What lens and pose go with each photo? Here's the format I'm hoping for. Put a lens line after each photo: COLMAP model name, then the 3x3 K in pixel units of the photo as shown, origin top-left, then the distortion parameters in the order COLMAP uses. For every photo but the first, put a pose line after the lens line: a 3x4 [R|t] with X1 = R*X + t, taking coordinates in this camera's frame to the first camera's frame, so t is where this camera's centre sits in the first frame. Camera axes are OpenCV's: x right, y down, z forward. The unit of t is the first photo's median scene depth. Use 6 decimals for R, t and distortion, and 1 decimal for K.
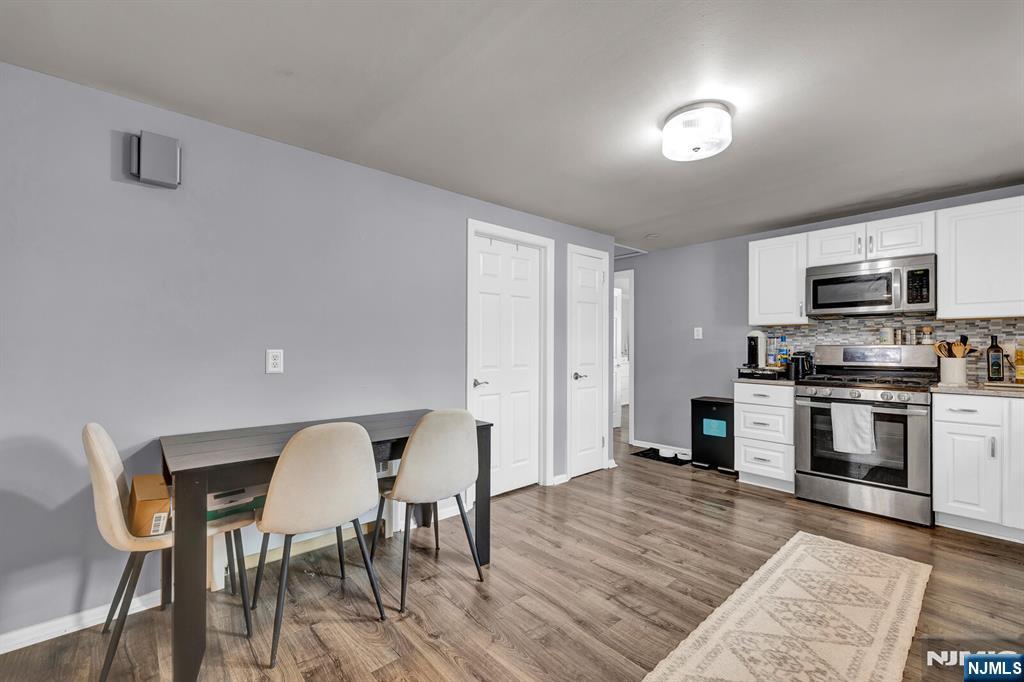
lens RADIAL K [[438.5, 0, 510.6], [0, 438.5, 341.6], [0, 0, 1]] dist [-0.000561, -0.000161]
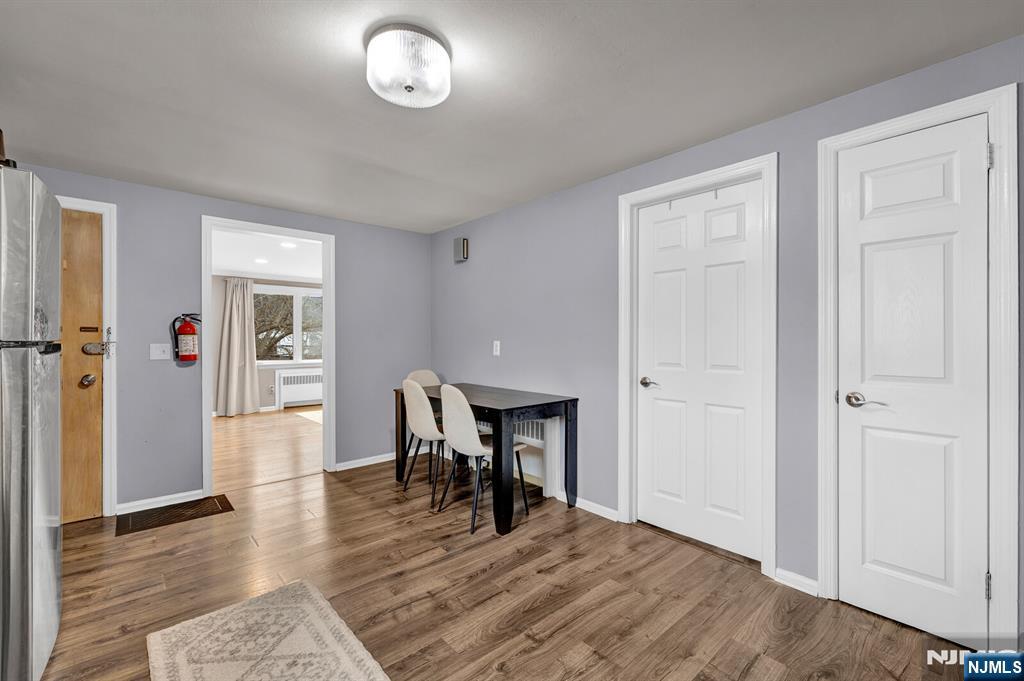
lens RADIAL K [[433.8, 0, 508.0], [0, 433.8, 339.7], [0, 0, 1]] dist [0.001545, 0.000067]
pose [[-0.002569, 0.000065, -0.999997, 0.805853], [0.011746, 0.999931, 0.000035, 0.010568], [0.999928, -0.011746, -0.002569, 0.793339]]
